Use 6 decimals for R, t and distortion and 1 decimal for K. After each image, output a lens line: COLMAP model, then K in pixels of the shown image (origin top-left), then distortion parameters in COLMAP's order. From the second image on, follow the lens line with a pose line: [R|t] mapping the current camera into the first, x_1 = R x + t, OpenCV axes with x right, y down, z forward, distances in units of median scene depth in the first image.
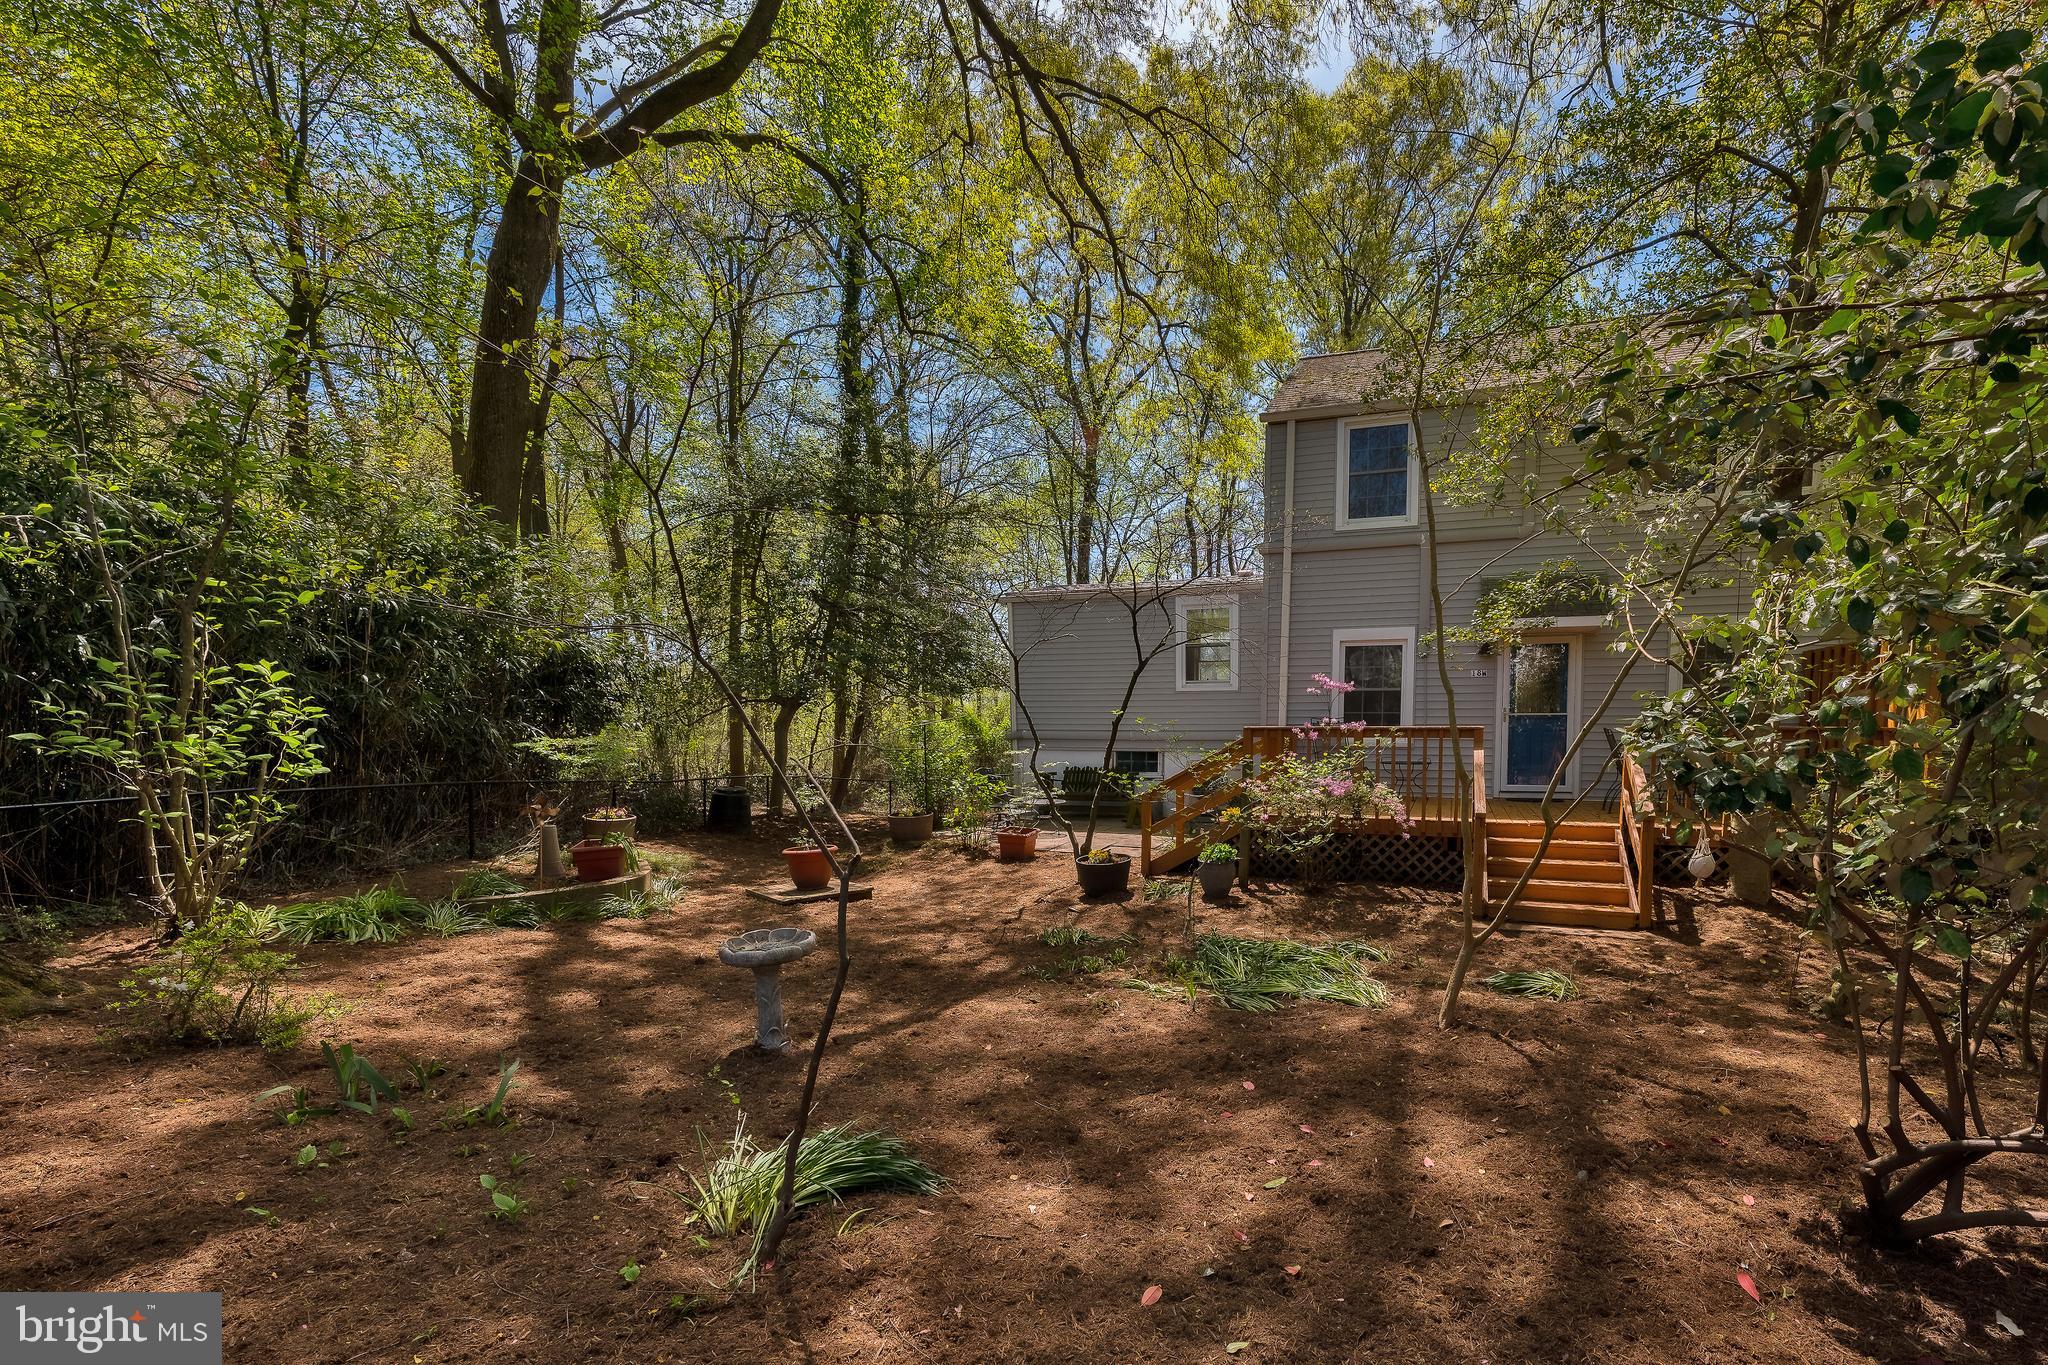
lens RADIAL K [[808.7, 0, 1025.0], [0, 808.7, 775.8], [0, 0, 1]] dist [0.000734, 0.000011]
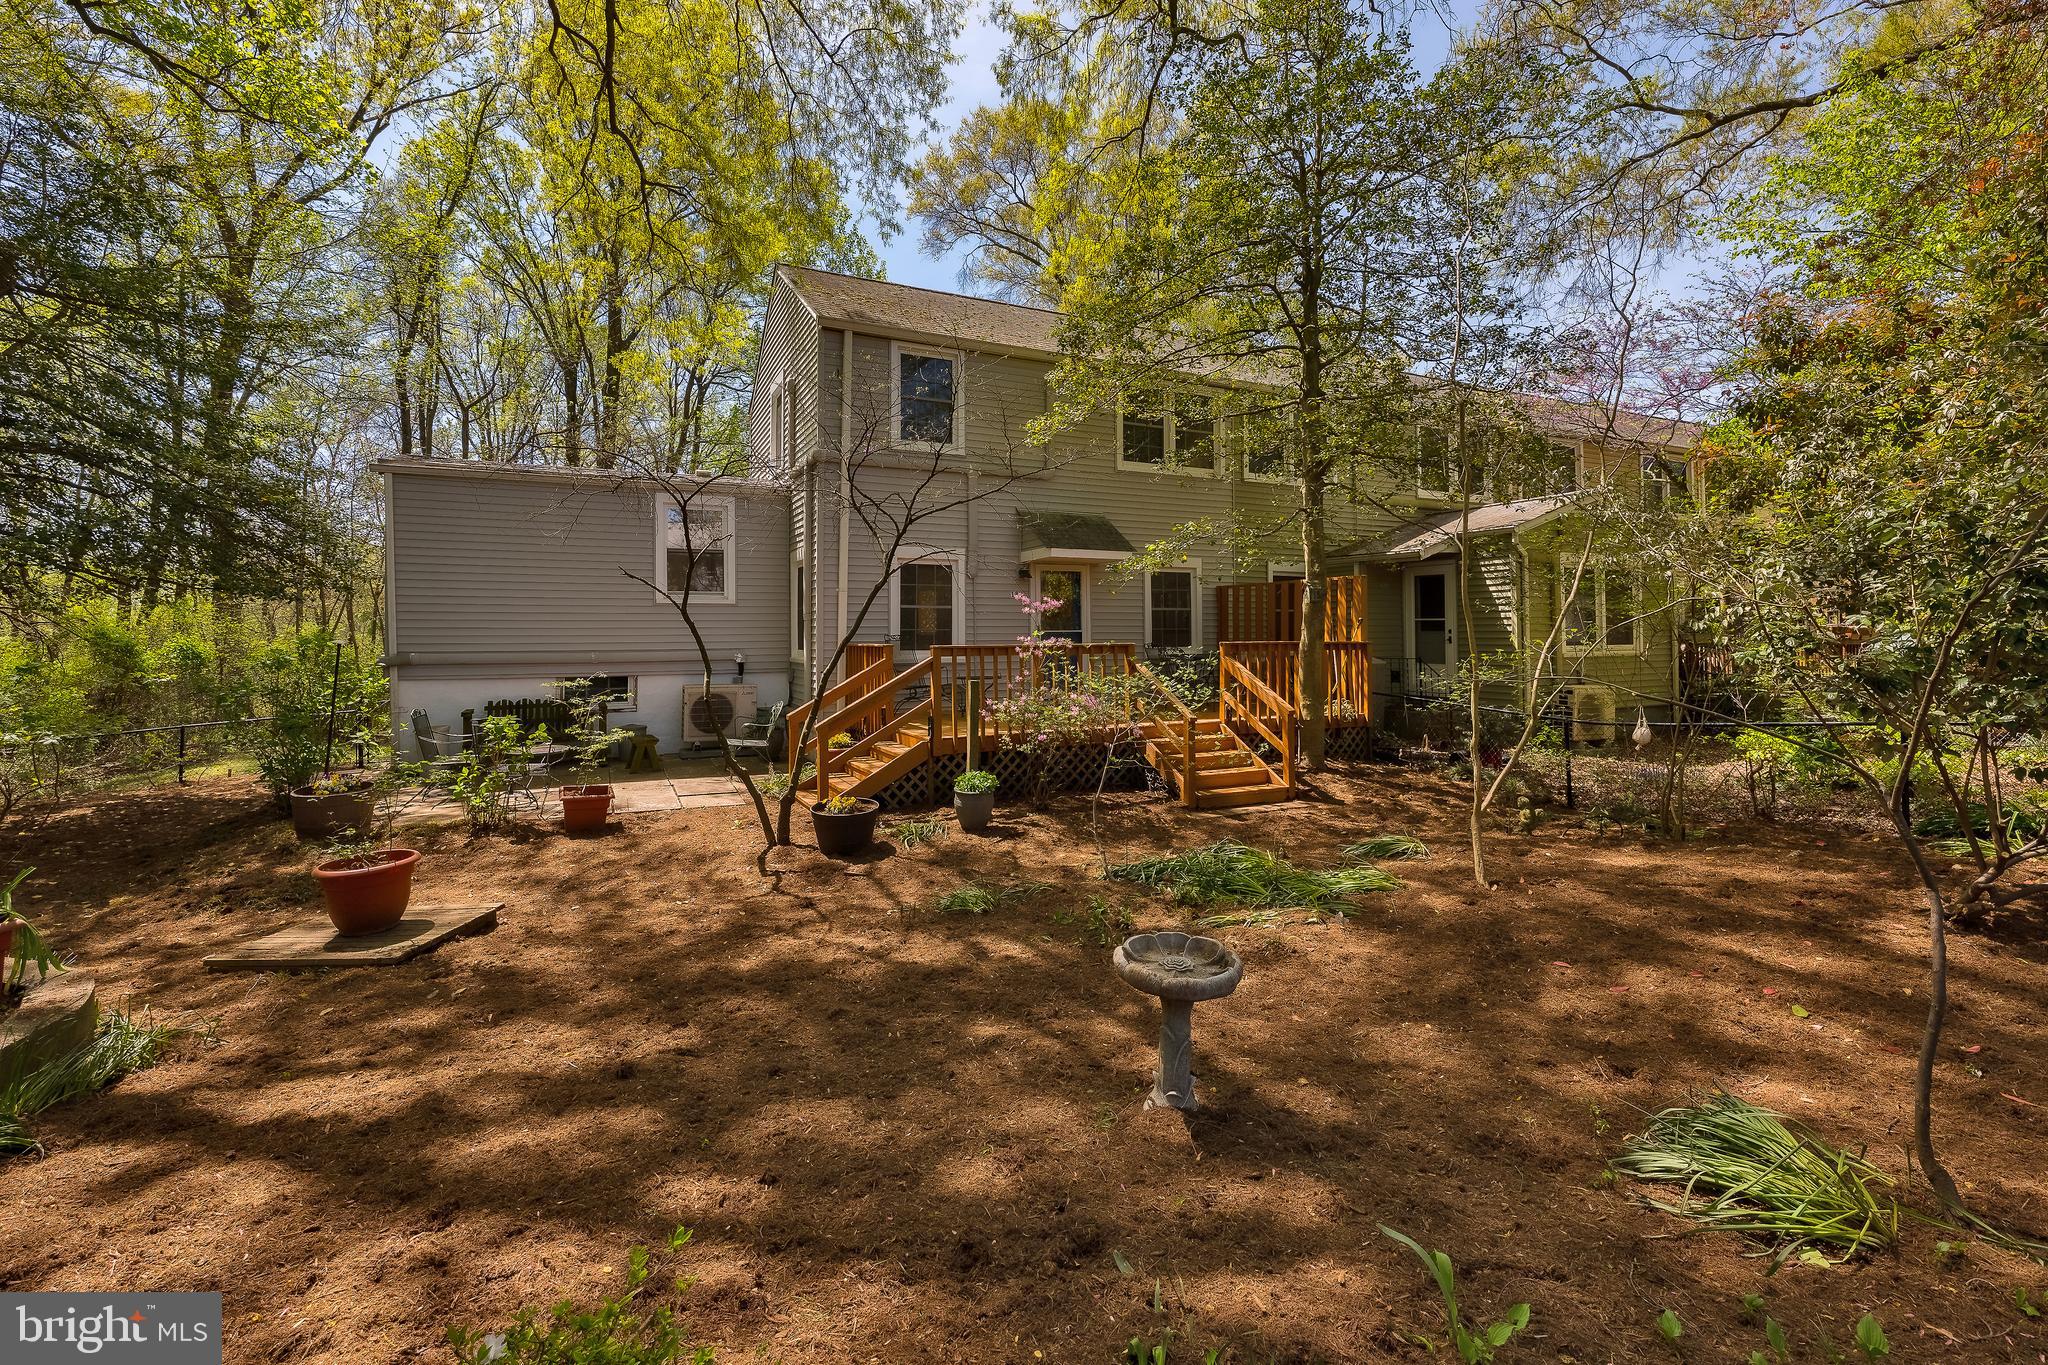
lens RADIAL K [[865.6, 0, 1022.0], [0, 865.6, 648.5], [0, 0, 1]] dist [-0.001035, -0.000111]
pose [[0.711946, -0.013608, 0.702102, -0.602126], [0.048780, 0.998356, -0.030114, -0.041468], [-0.700538, 0.055688, 0.711439, 0.320254]]
